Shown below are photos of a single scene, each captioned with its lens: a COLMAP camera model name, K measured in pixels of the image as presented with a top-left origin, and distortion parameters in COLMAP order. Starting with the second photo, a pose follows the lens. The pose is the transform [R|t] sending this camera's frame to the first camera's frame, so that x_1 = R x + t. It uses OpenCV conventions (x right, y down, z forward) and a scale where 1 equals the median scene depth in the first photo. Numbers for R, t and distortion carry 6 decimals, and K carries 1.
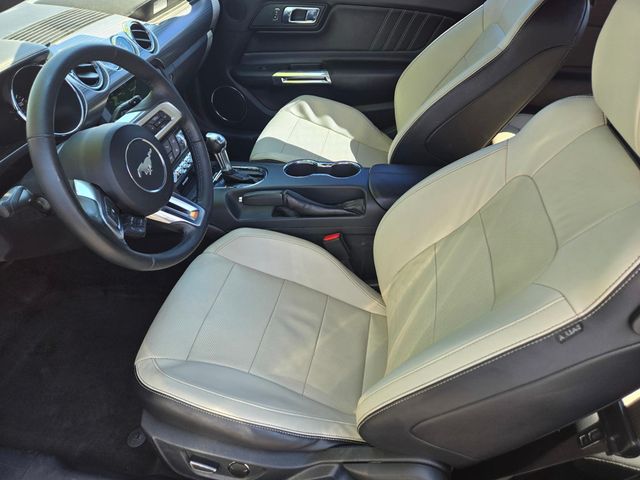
lens RADIAL K [[431.7, 0, 317.0], [0, 431.7, 245.5], [0, 0, 1]] dist [0.010486, -0.003268]
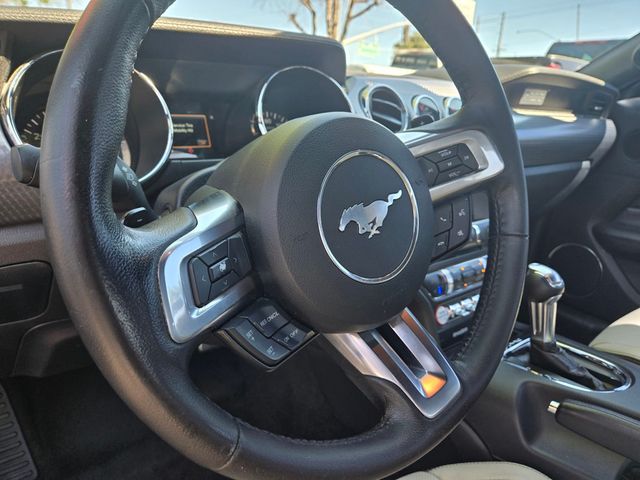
lens RADIAL K [[449.9, 0, 320.0], [0, 449.9, 240.0], [0, 0, 1]] dist [0.008076, -0.005564]
pose [[0.730036, 0.267138, -0.629035, -0.100793], [-0.490976, 0.845275, -0.210839, -0.034059], [0.475385, 0.462761, 0.748239, 0.434689]]
